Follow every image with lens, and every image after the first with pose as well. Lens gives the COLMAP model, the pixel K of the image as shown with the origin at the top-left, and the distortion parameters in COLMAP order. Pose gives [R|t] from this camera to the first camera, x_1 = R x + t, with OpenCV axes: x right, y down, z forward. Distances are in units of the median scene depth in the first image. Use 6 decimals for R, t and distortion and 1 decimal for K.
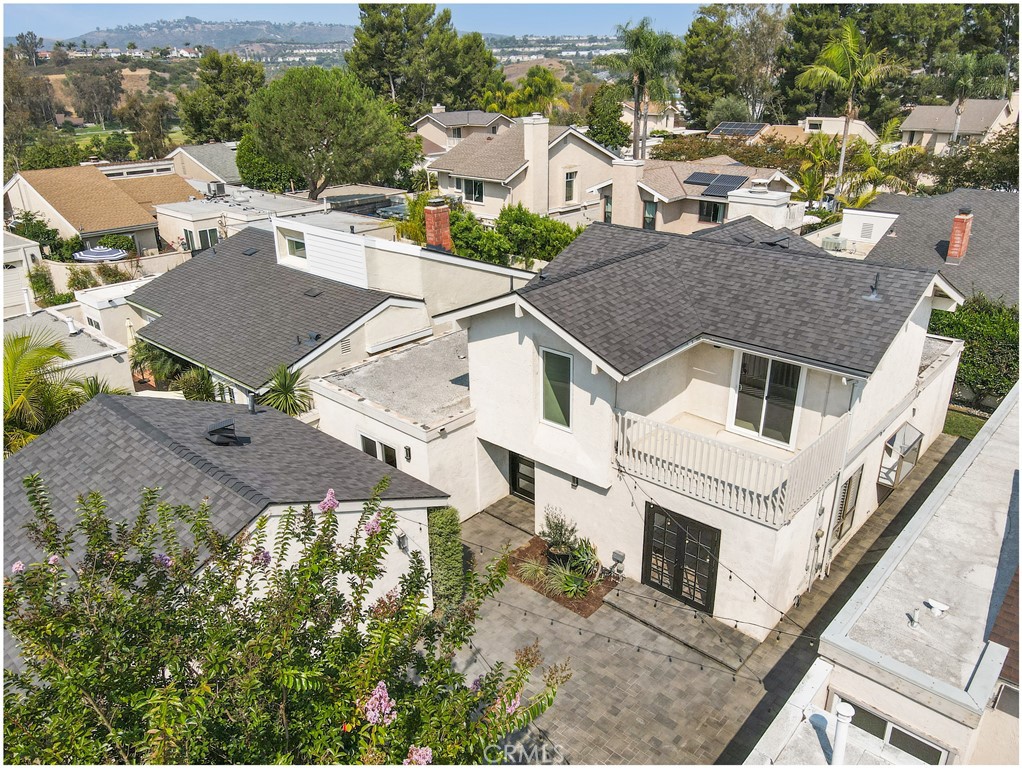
lens RADIAL K [[738.6, 0, 515.5], [0, 738.6, 390.3], [0, 0, 1]] dist [0.013606, 0.007193]
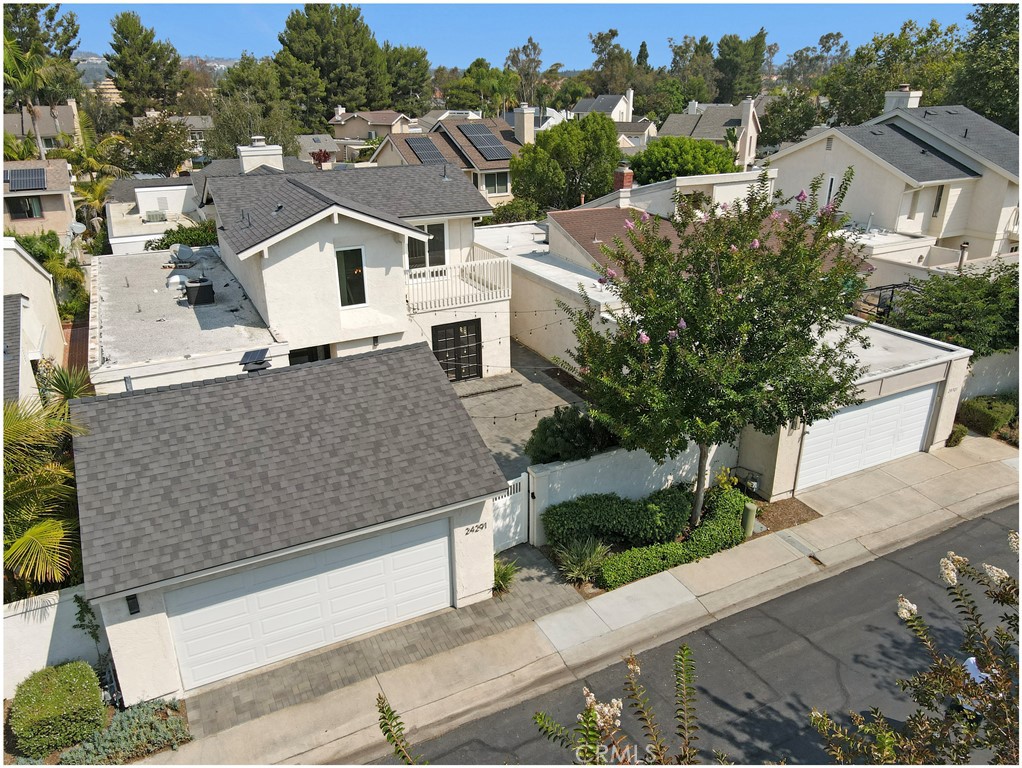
lens RADIAL K [[738.6, 0, 509.5], [0, 738.6, 390.1], [0, 0, 1]] dist [0.013606, 0.007193]
pose [[0.357580, -0.354668, 0.863914, -1.080520], [0.374021, 0.902034, 0.215508, 0.000462], [-0.855713, 0.246061, 0.455202, 0.198027]]
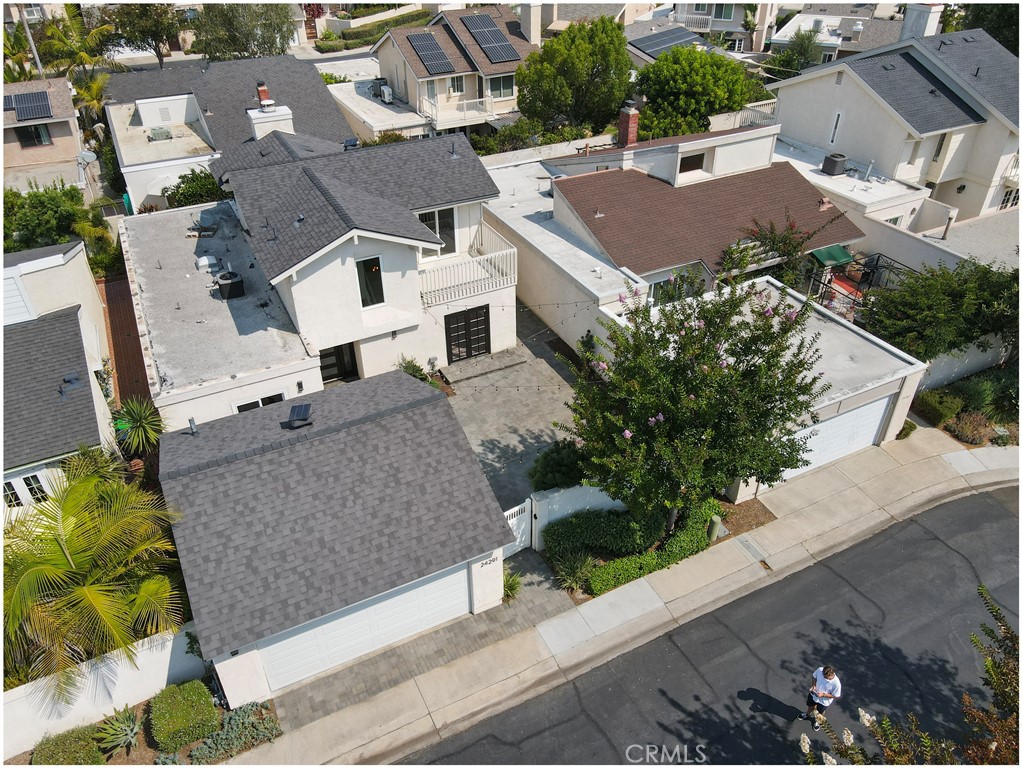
lens RADIAL K [[738.6, 0, 509.2], [0, 738.6, 391.2], [0, 0, 1]] dist [0.013606, 0.007193]
pose [[0.363116, -0.537757, 0.760897, -1.081936], [0.375519, 0.831840, 0.408690, -0.320331], [-0.852721, 0.137329, 0.503992, 0.061105]]
